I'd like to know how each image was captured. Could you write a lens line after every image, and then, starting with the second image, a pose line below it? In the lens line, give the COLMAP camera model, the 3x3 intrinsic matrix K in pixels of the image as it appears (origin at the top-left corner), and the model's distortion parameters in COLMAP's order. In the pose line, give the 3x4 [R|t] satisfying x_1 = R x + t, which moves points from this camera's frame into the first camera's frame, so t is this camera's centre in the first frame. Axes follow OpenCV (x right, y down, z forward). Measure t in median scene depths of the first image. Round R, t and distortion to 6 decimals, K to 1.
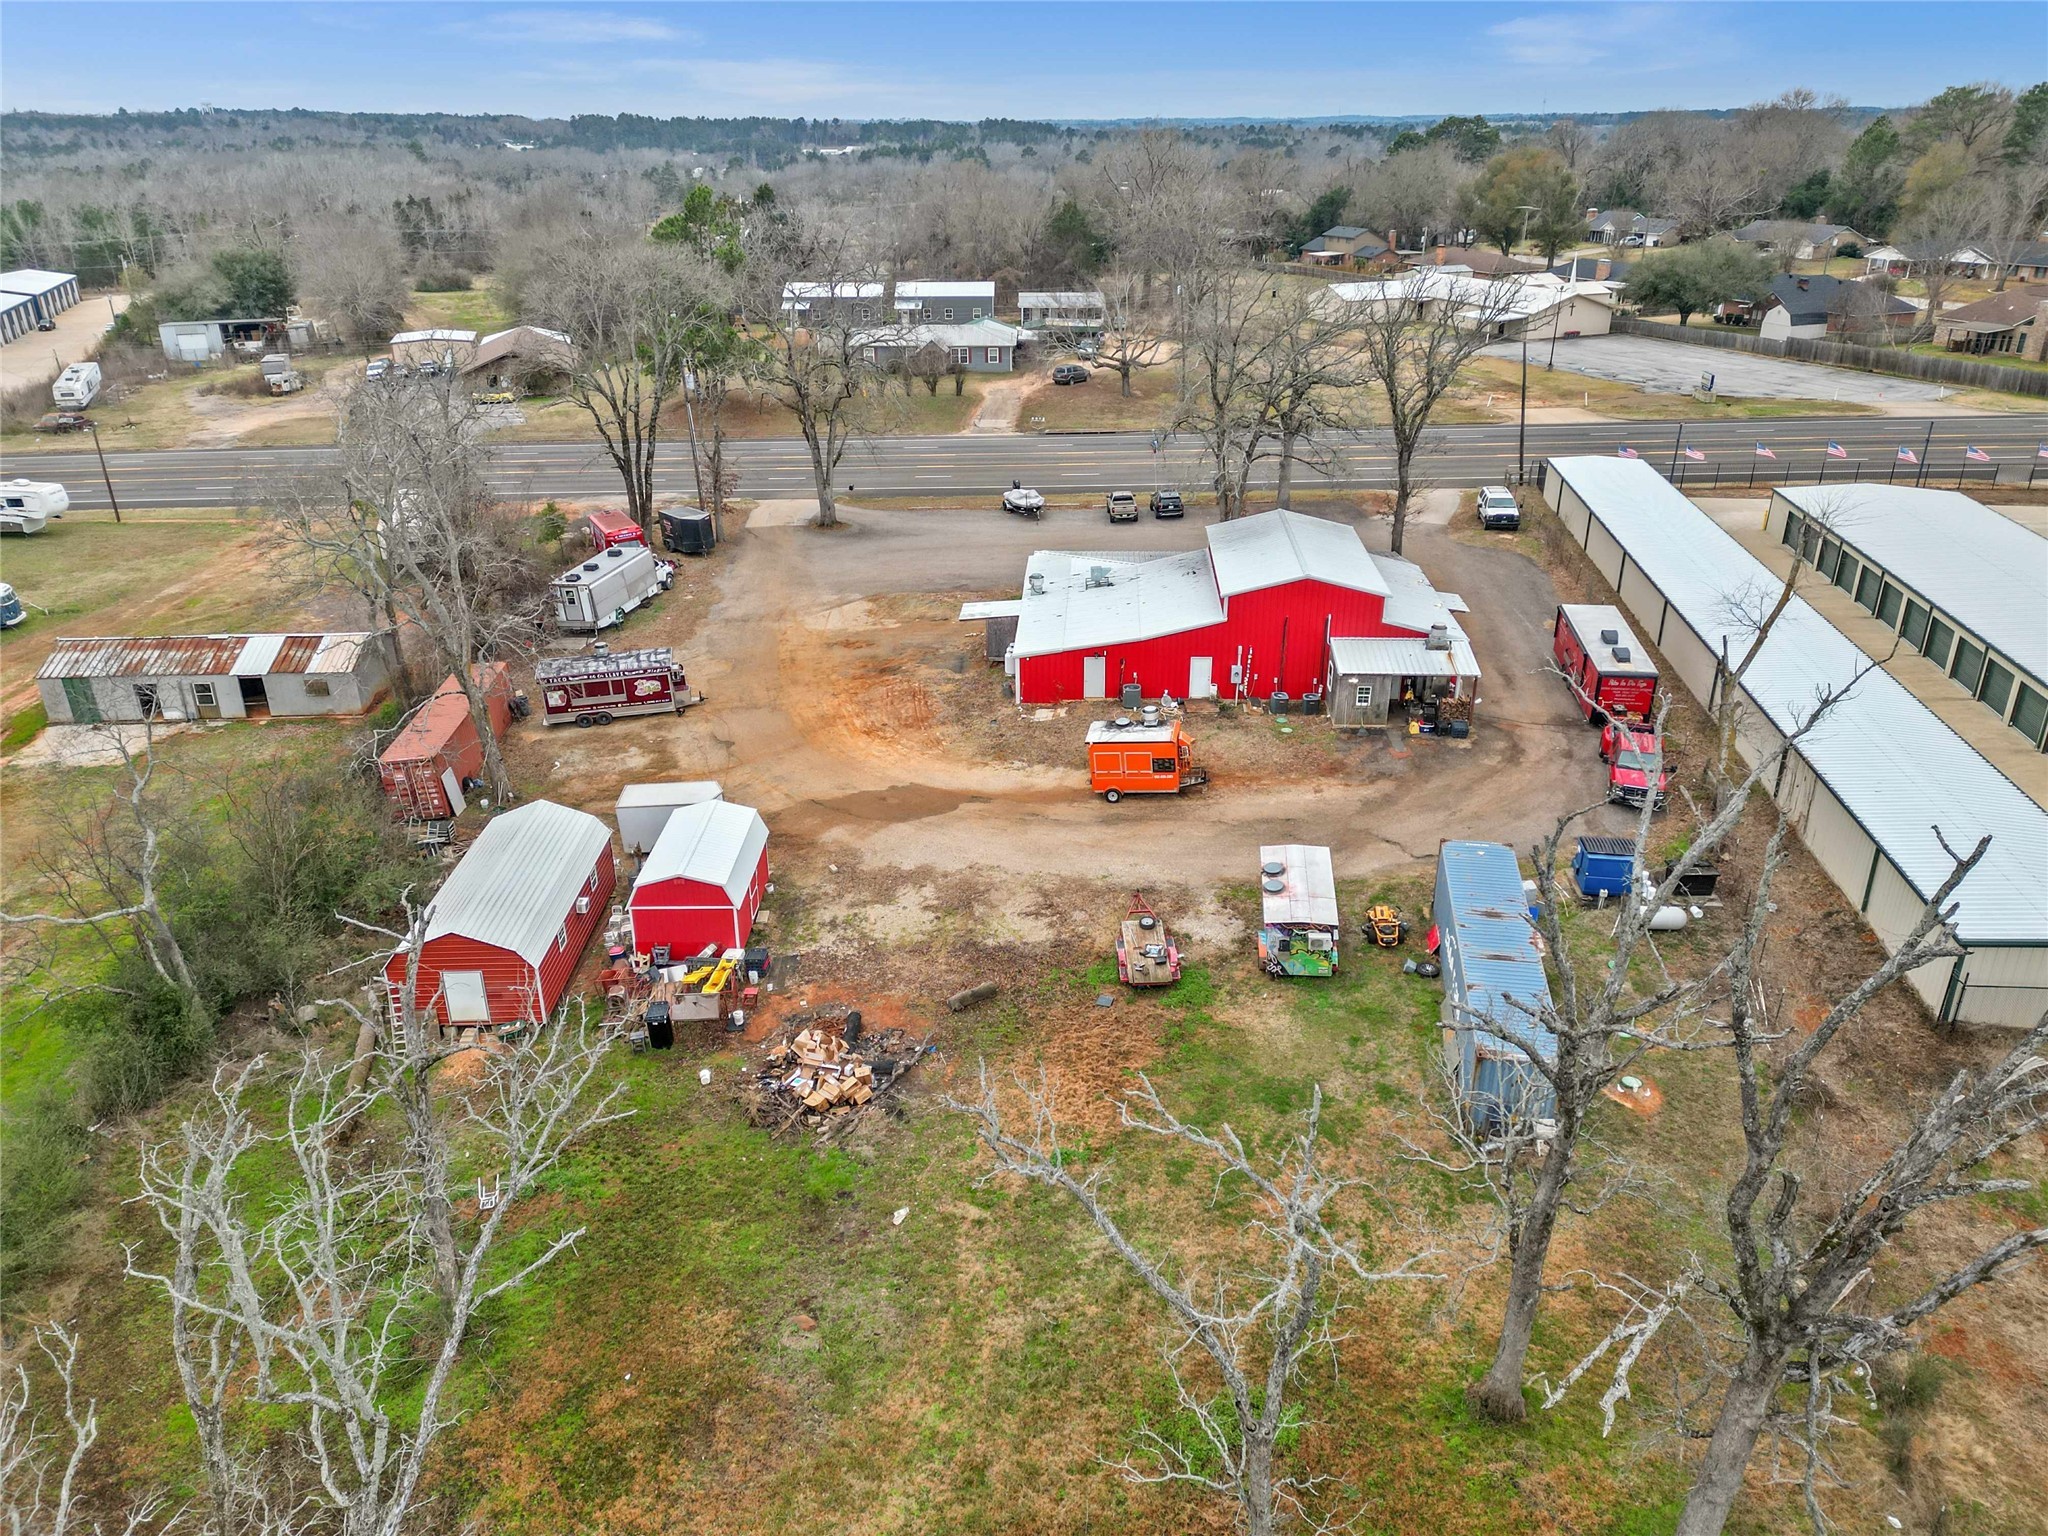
lens RADIAL K [[1443.9, 0, 1033.5], [0, 1443.9, 764.2], [0, 0, 1]] dist [0.087947, -0.077483]
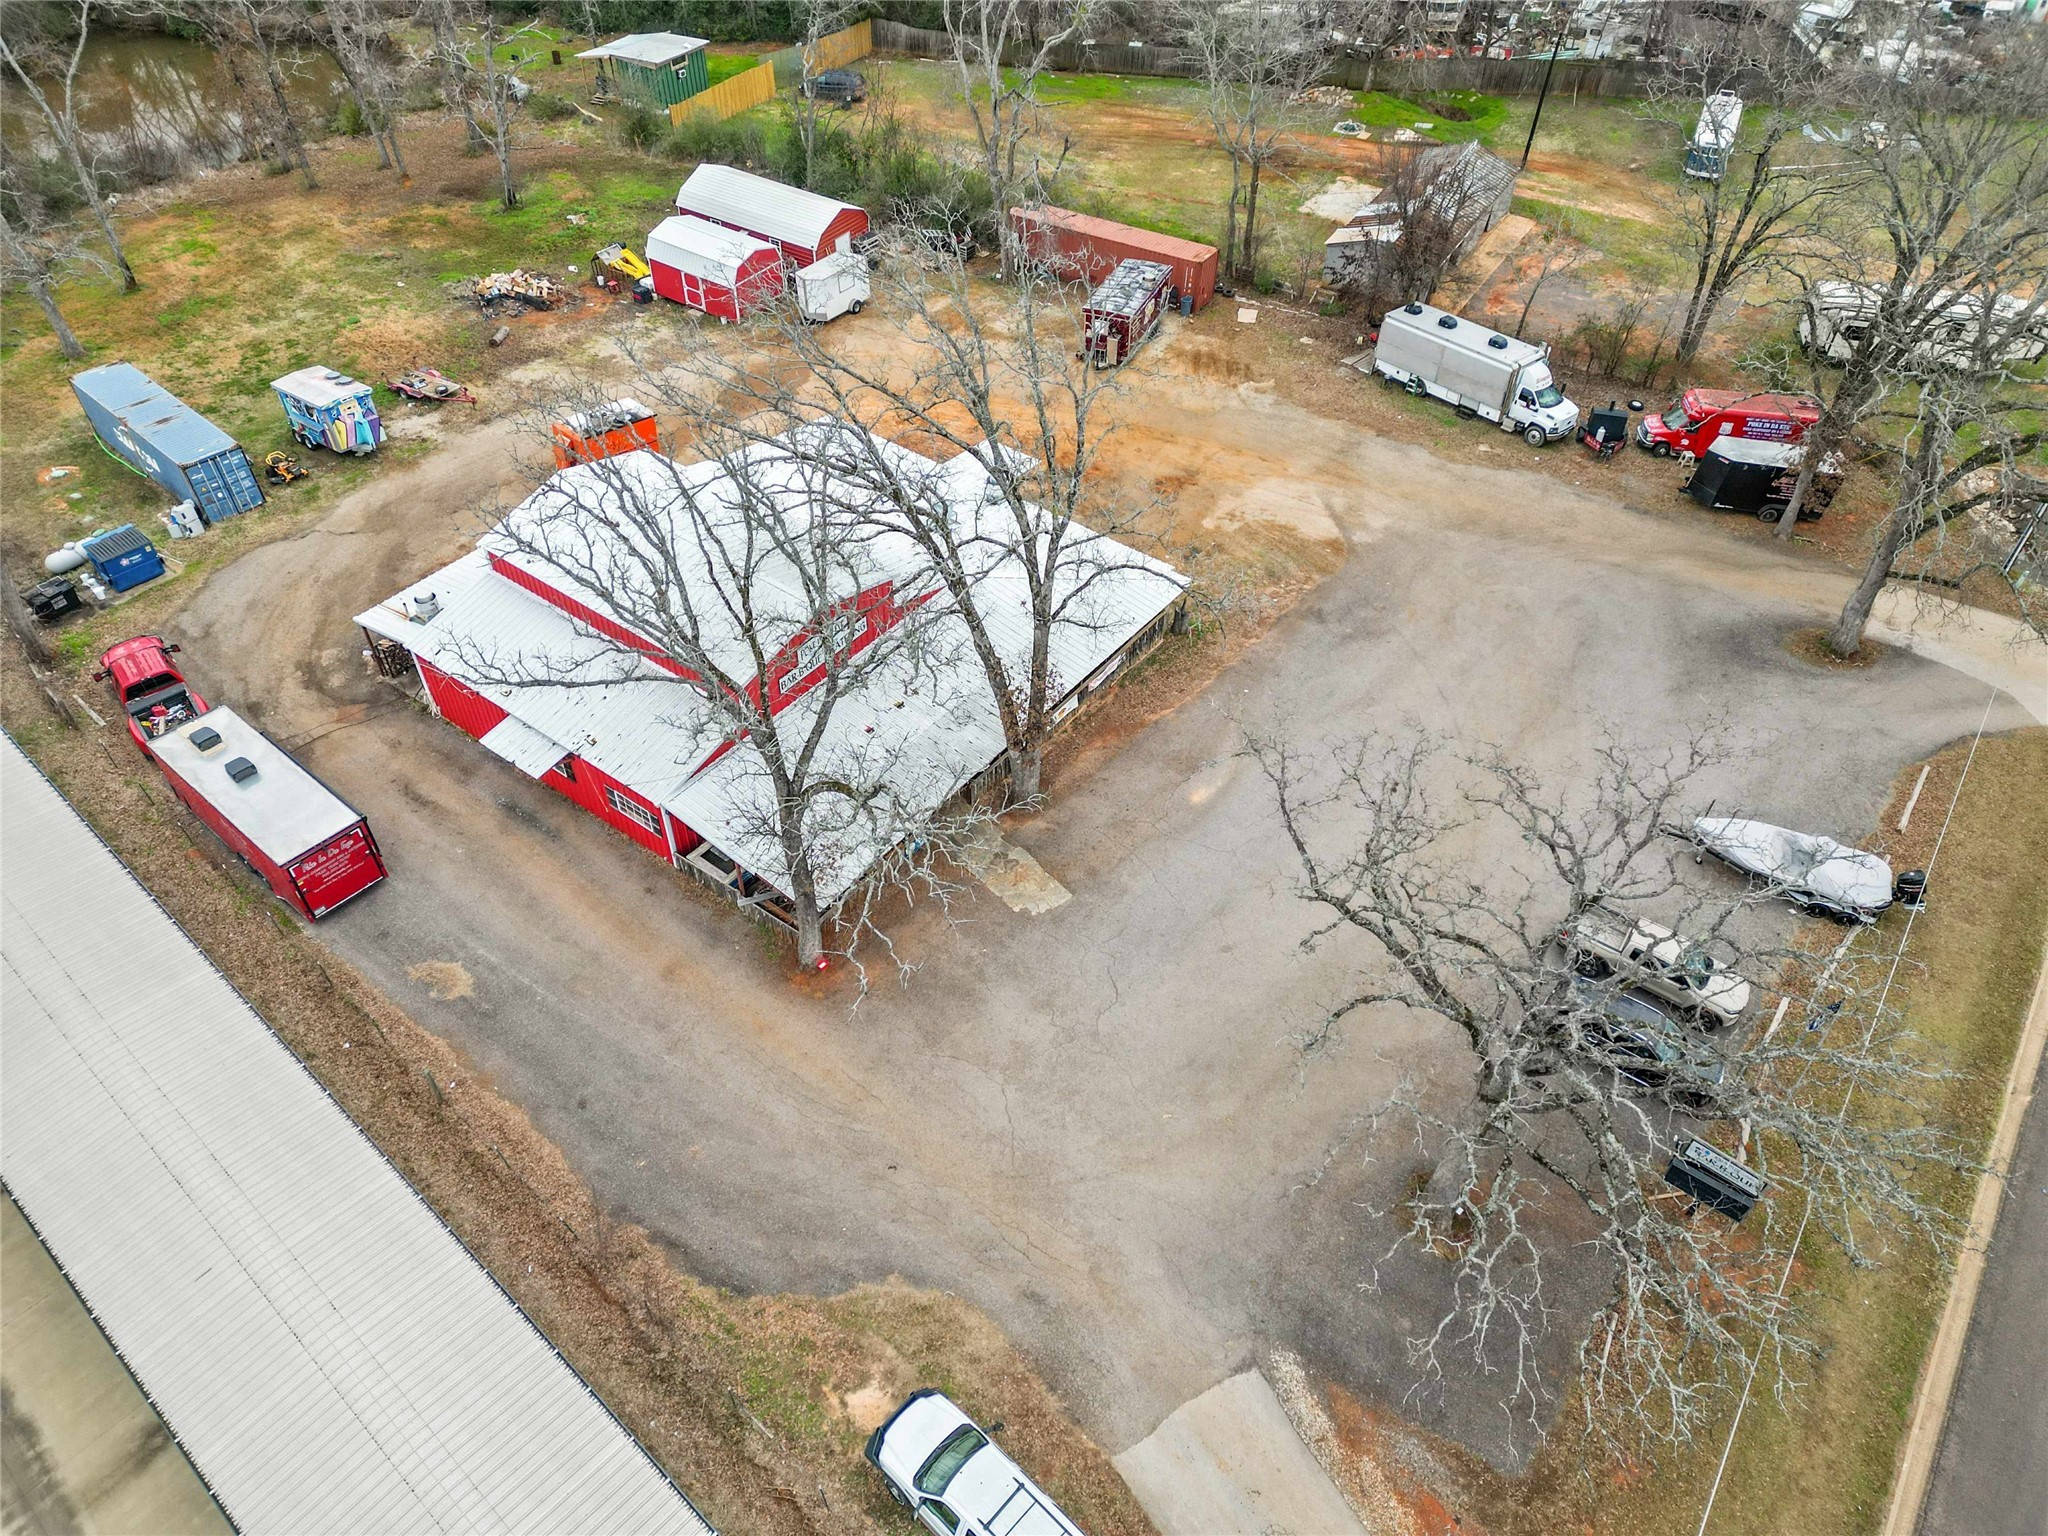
lens RADIAL K [[1443.9, 0, 1033.5], [0, 1443.9, 764.2], [0, 0, 1]] dist [0.087947, -0.077483]
pose [[-0.557579, 0.572182, -0.601427, 0.553779], [-0.347987, 0.496664, 0.795129, -0.693075], [0.753665, 0.652636, -0.077817, 1.231935]]
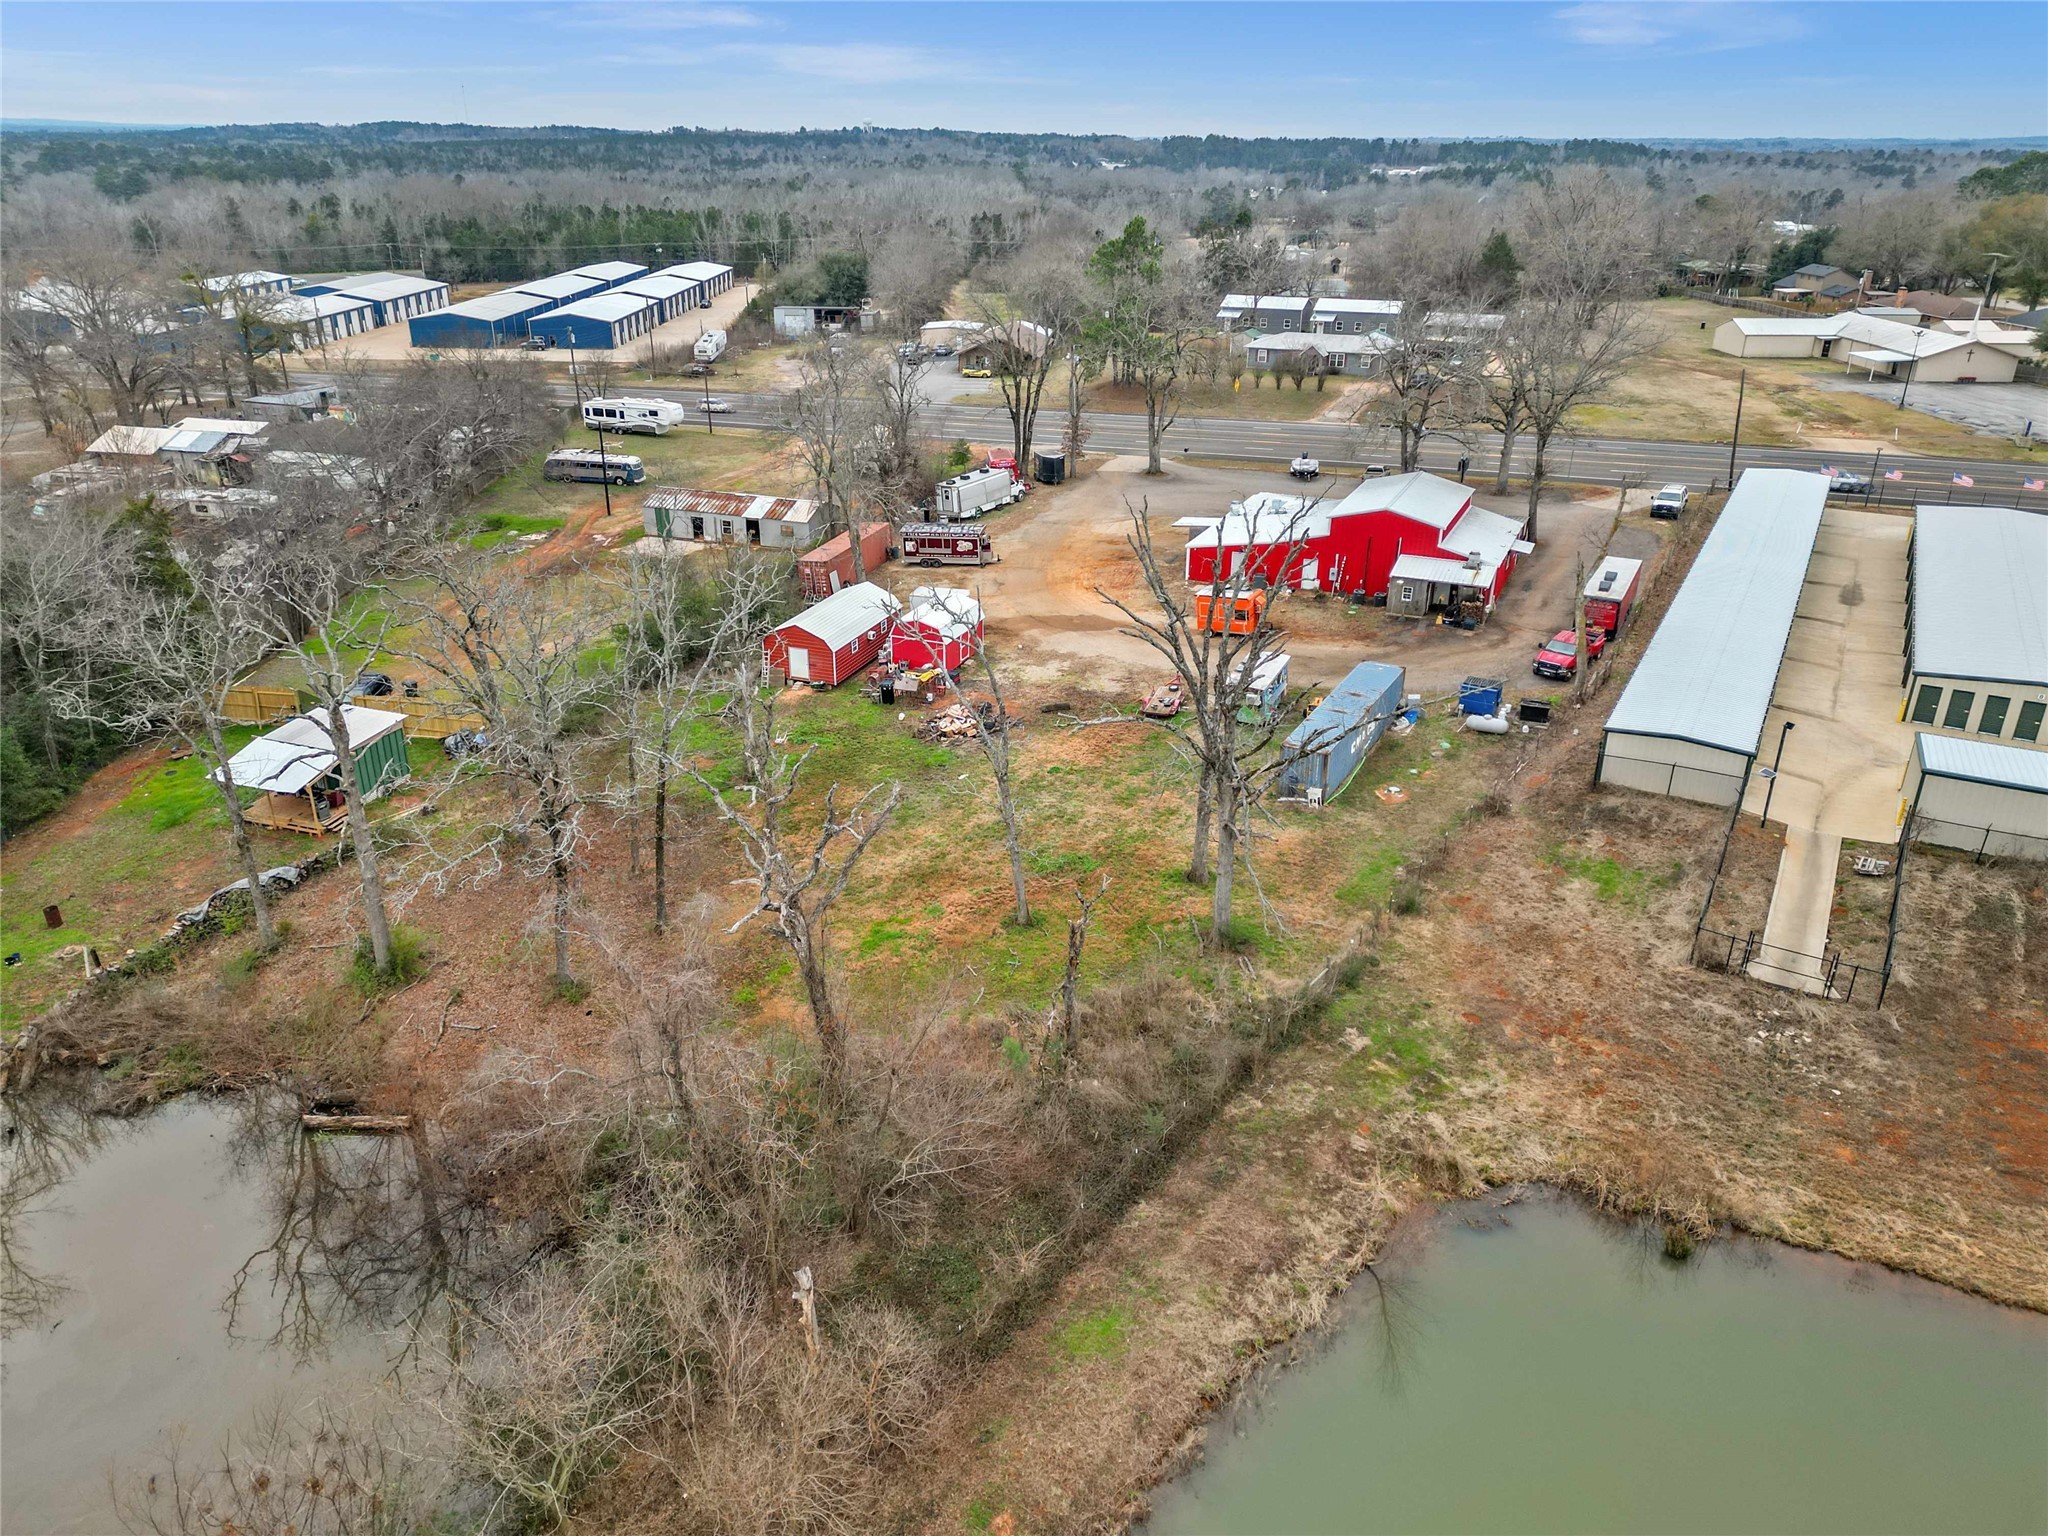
lens RADIAL K [[1443.9, 0, 1033.5], [0, 1443.9, 764.2], [0, 0, 1]] dist [0.087947, -0.077483]
pose [[0.931414, 0.156337, -0.328676, 0.341810], [-0.159397, 0.987054, 0.017793, 0.135954], [0.327202, 0.035817, 0.944275, -0.421281]]
